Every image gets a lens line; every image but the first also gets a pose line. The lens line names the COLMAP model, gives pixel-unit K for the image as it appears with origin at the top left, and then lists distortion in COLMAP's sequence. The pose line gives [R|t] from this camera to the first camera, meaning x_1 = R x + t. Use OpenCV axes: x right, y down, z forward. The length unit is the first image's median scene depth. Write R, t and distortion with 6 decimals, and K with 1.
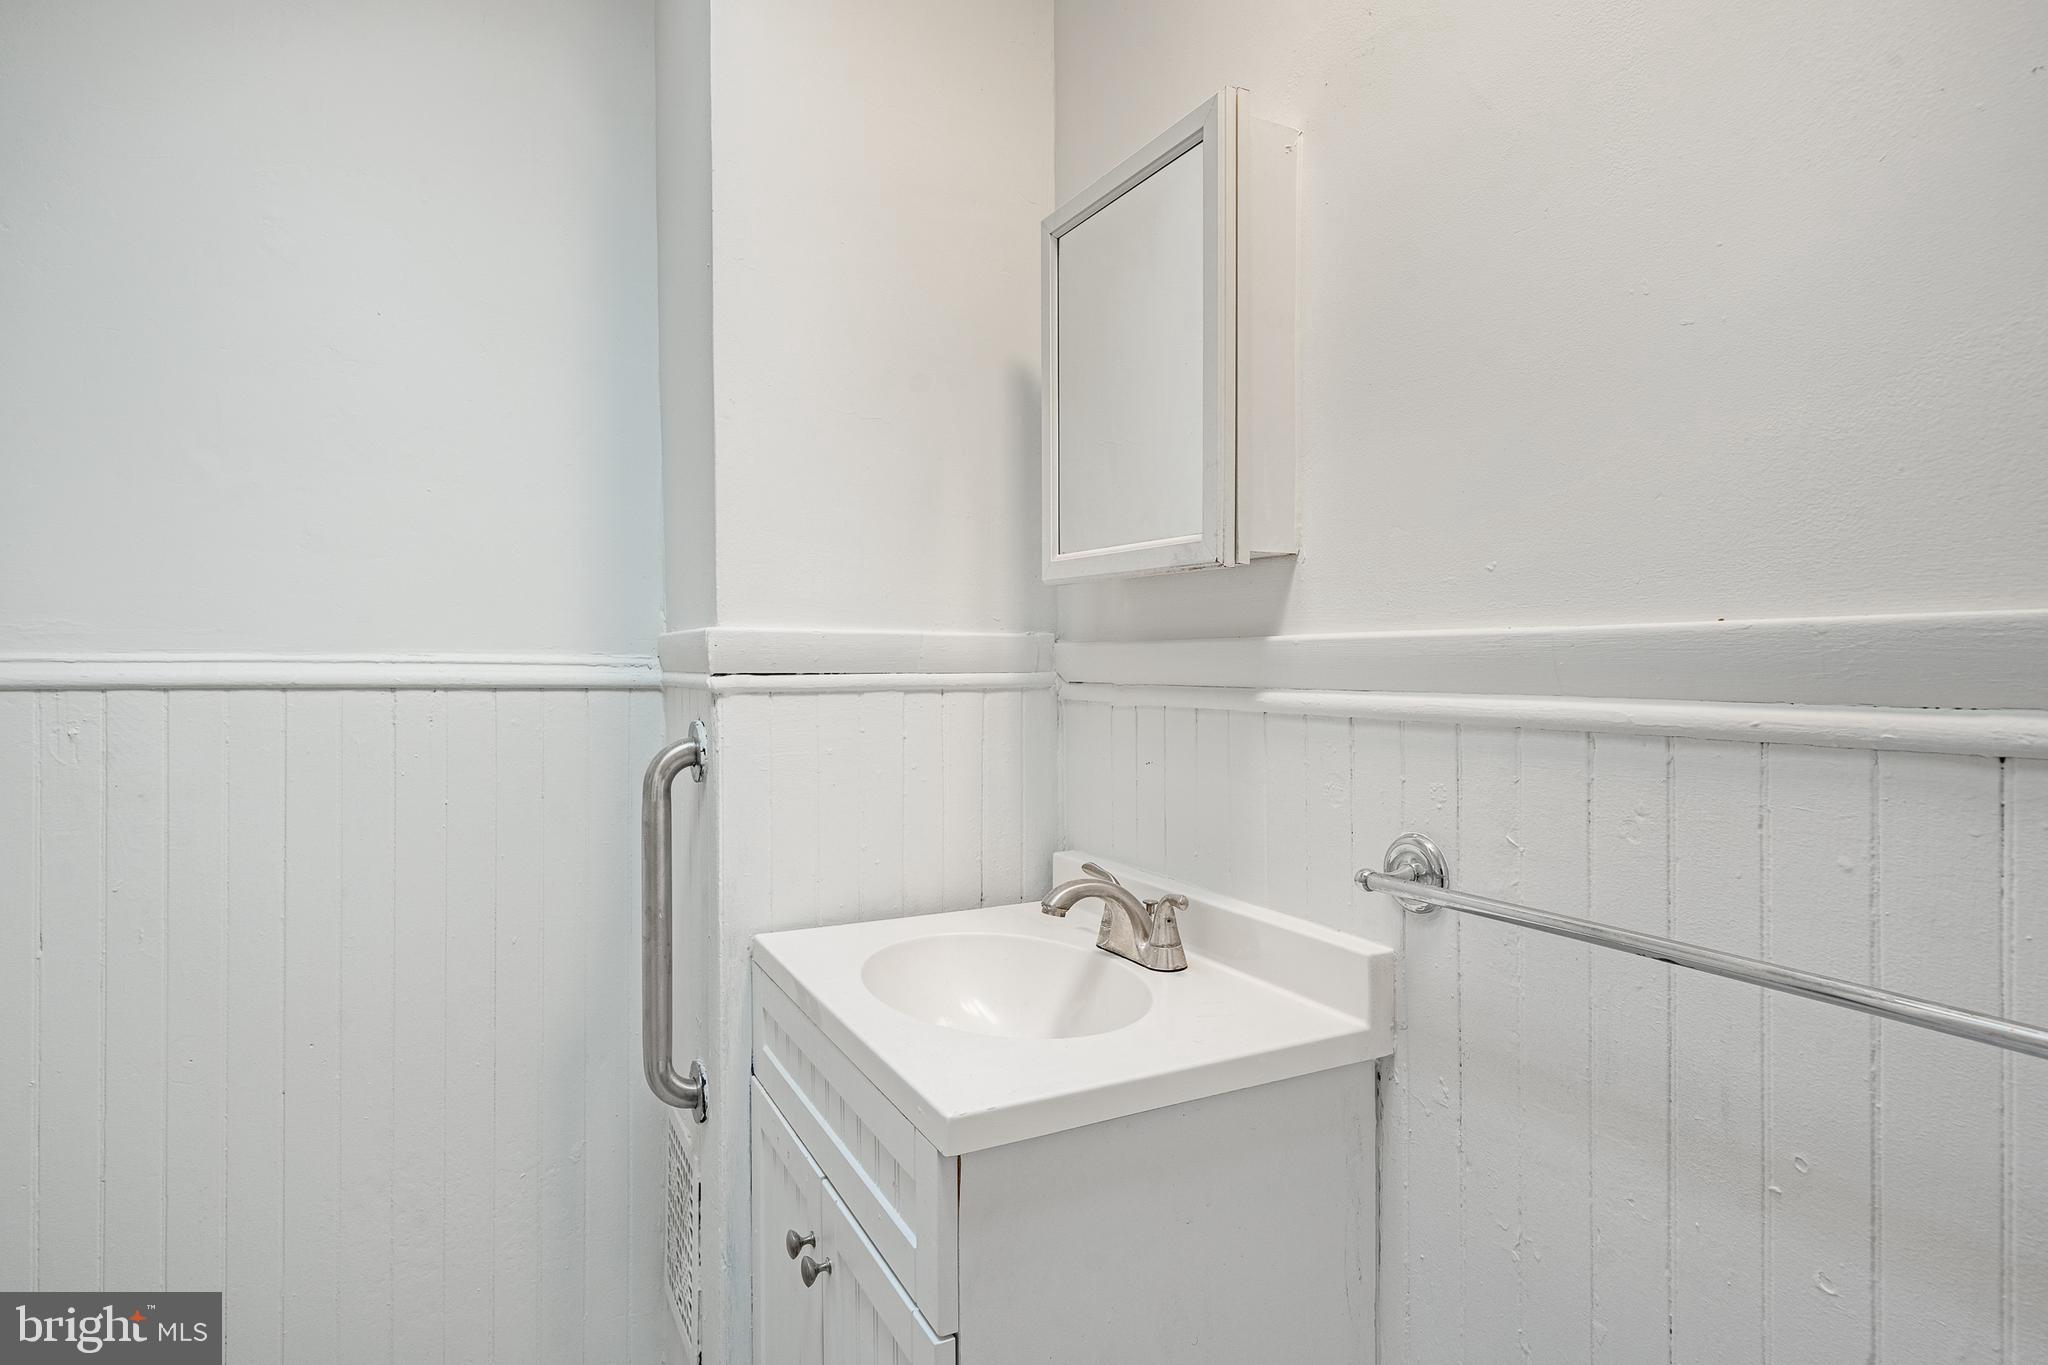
lens RADIAL K [[1060.4, 0, 1019.7], [0, 1060.4, 684.2], [0, 0, 1]] dist [-0.001048, 0.000678]
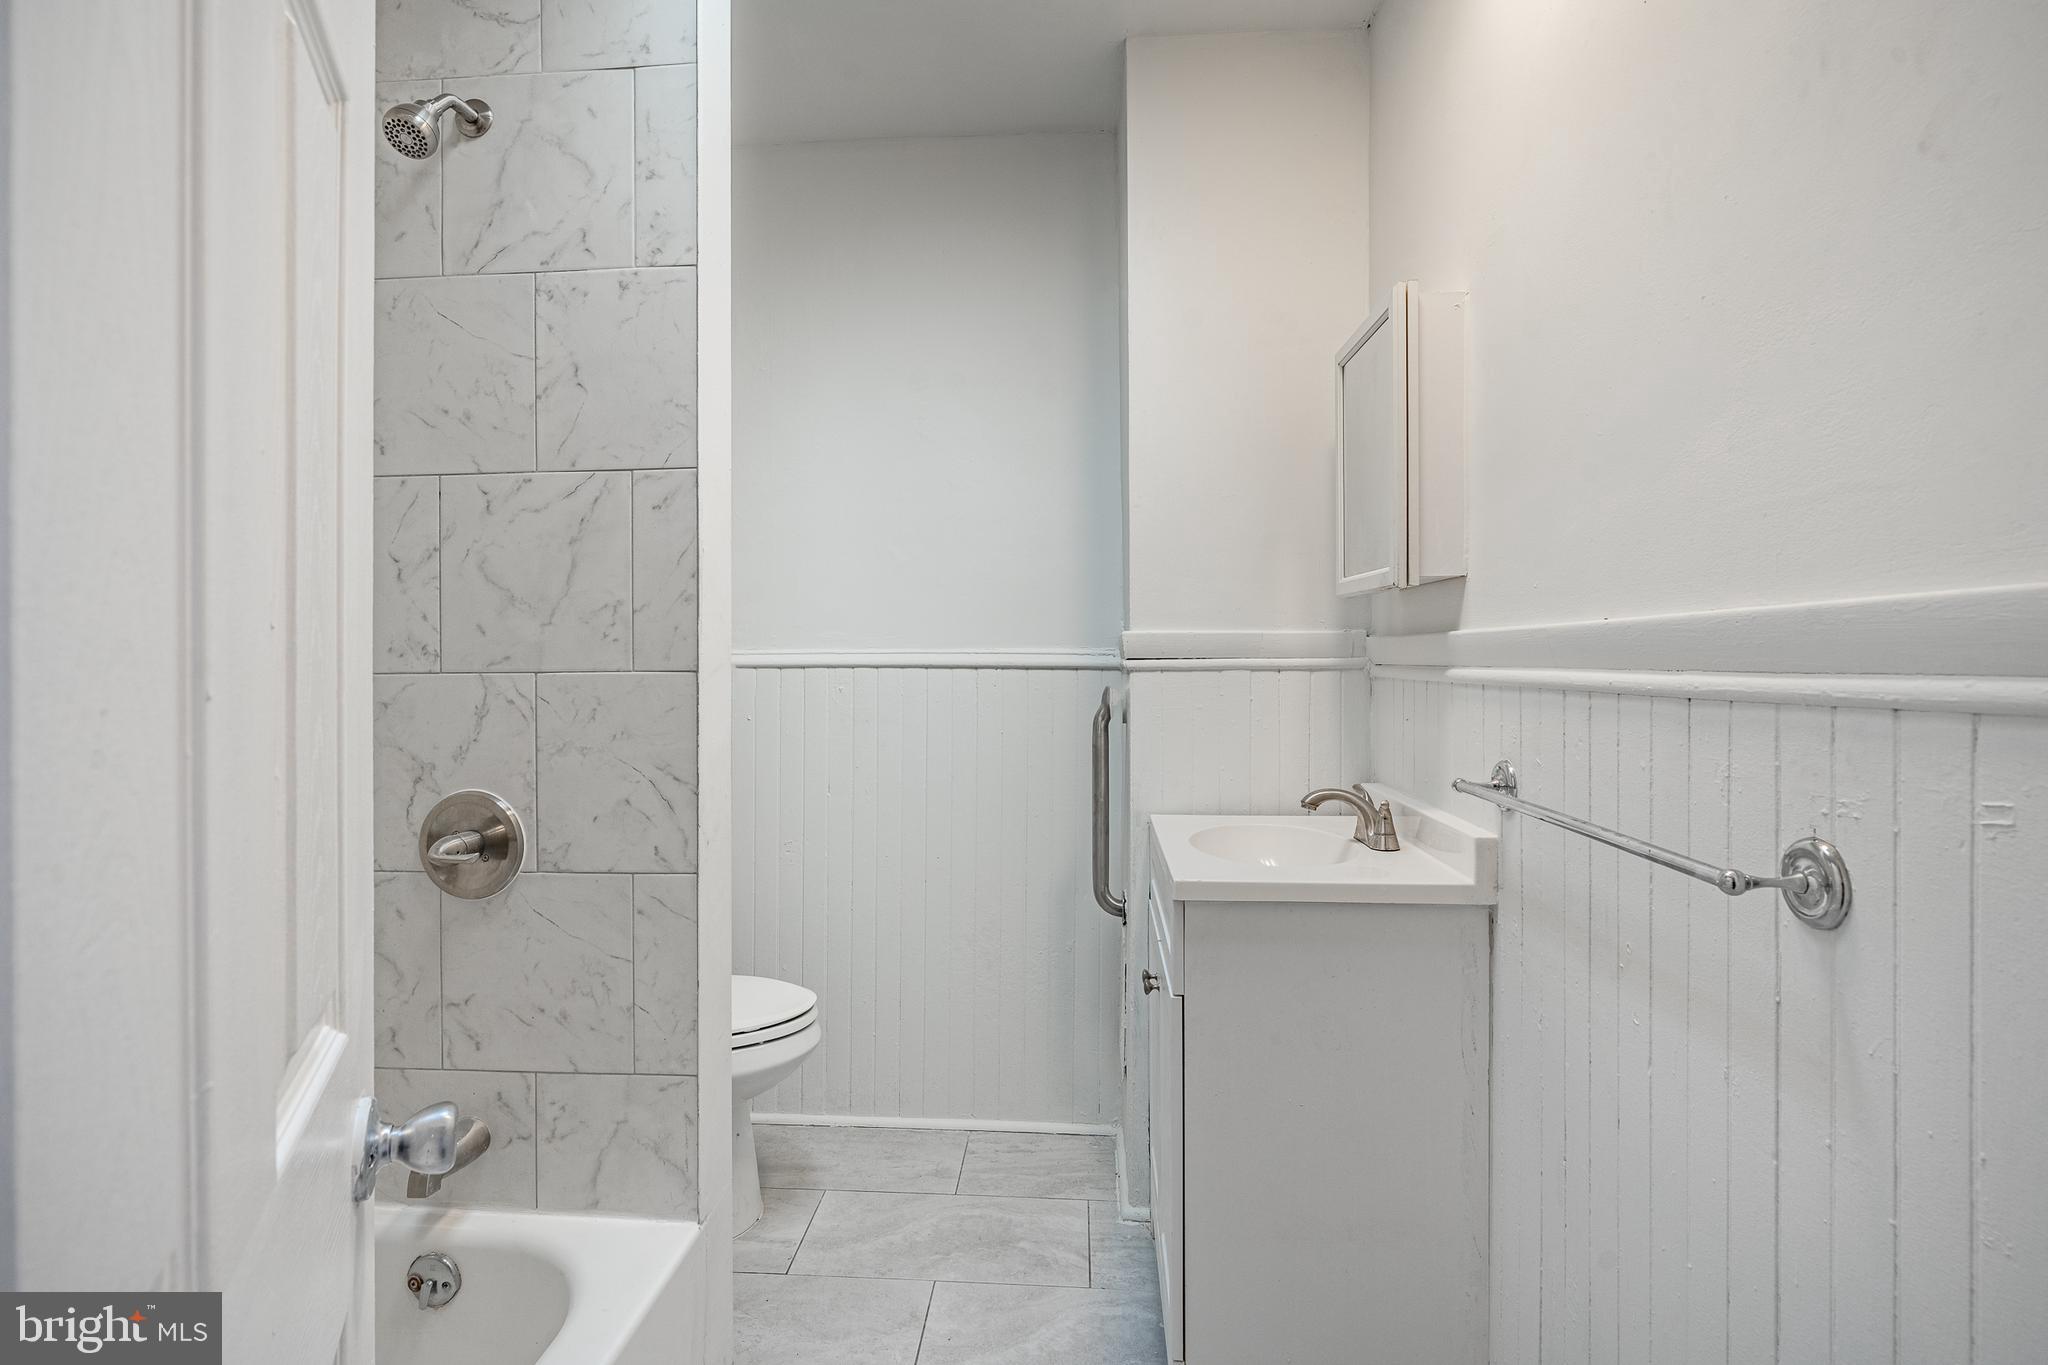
lens RADIAL K [[960.3, 0, 1020.6], [0, 960.3, 652.2], [0, 0, 1]] dist [-0.000517, -0.001413]
pose [[0.851802, -0.008412, -0.523797, 0.412168], [-0.003979, 0.999738, -0.022527, 0.016656], [0.523850, 0.021273, 0.851545, -0.448272]]
